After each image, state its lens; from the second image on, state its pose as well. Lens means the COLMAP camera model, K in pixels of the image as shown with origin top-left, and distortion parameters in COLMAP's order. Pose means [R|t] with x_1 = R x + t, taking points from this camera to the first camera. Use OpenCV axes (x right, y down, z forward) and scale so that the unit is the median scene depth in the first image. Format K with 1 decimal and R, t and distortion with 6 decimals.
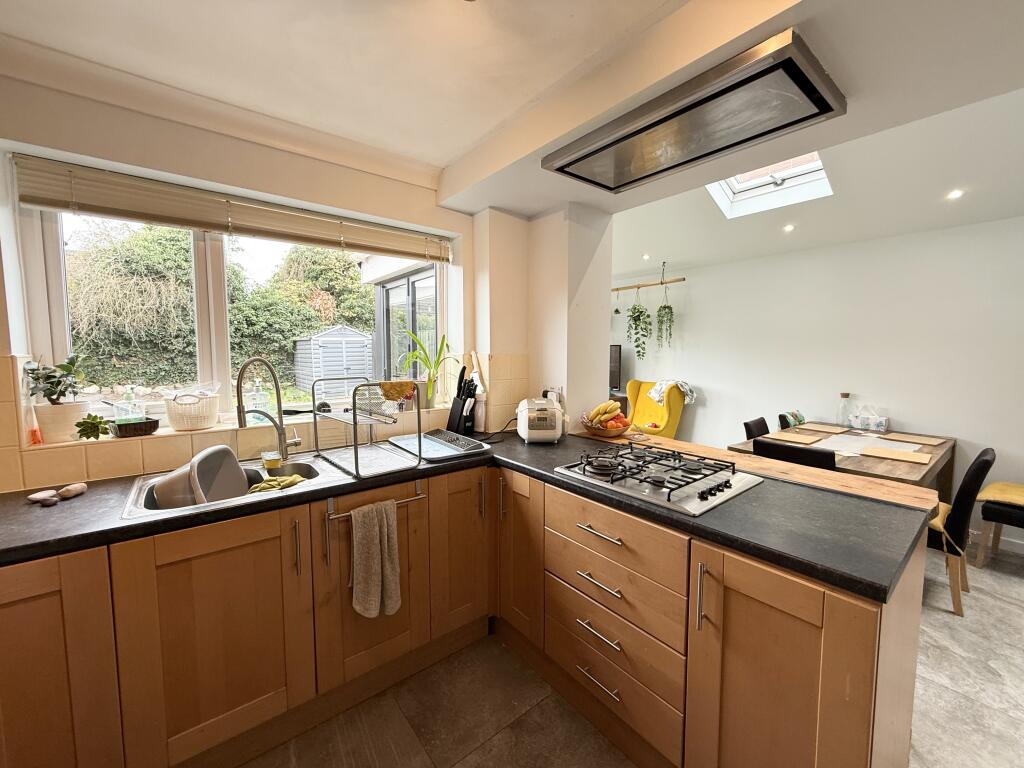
lens RADIAL K [[407.4, 0, 505.5], [0, 407.4, 383.1], [0, 0, 1]] dist [-0.000234, 0.000538]
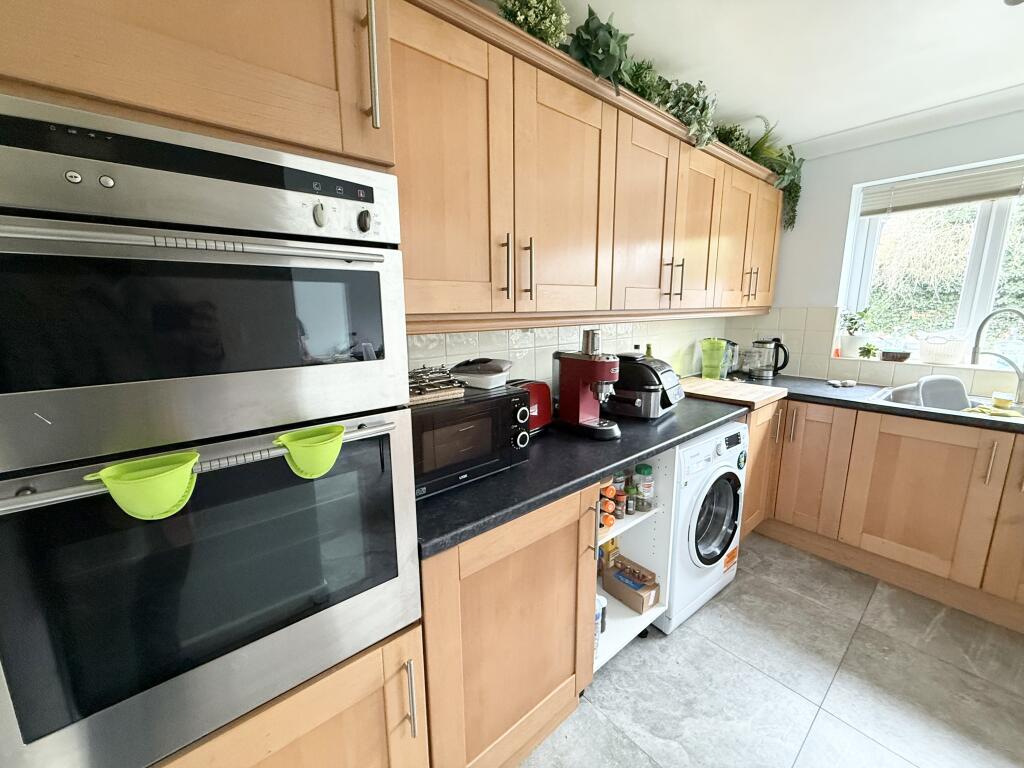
lens RADIAL K [[407.4, 0, 507.6], [0, 407.4, 383.3], [0, 0, 1]] dist [-0.000234, 0.000538]
pose [[0.024931, 0.184692, -0.982480, 0.562742], [-0.070972, 0.980633, 0.182544, 0.037282], [0.997167, 0.065177, 0.037556, -0.478400]]
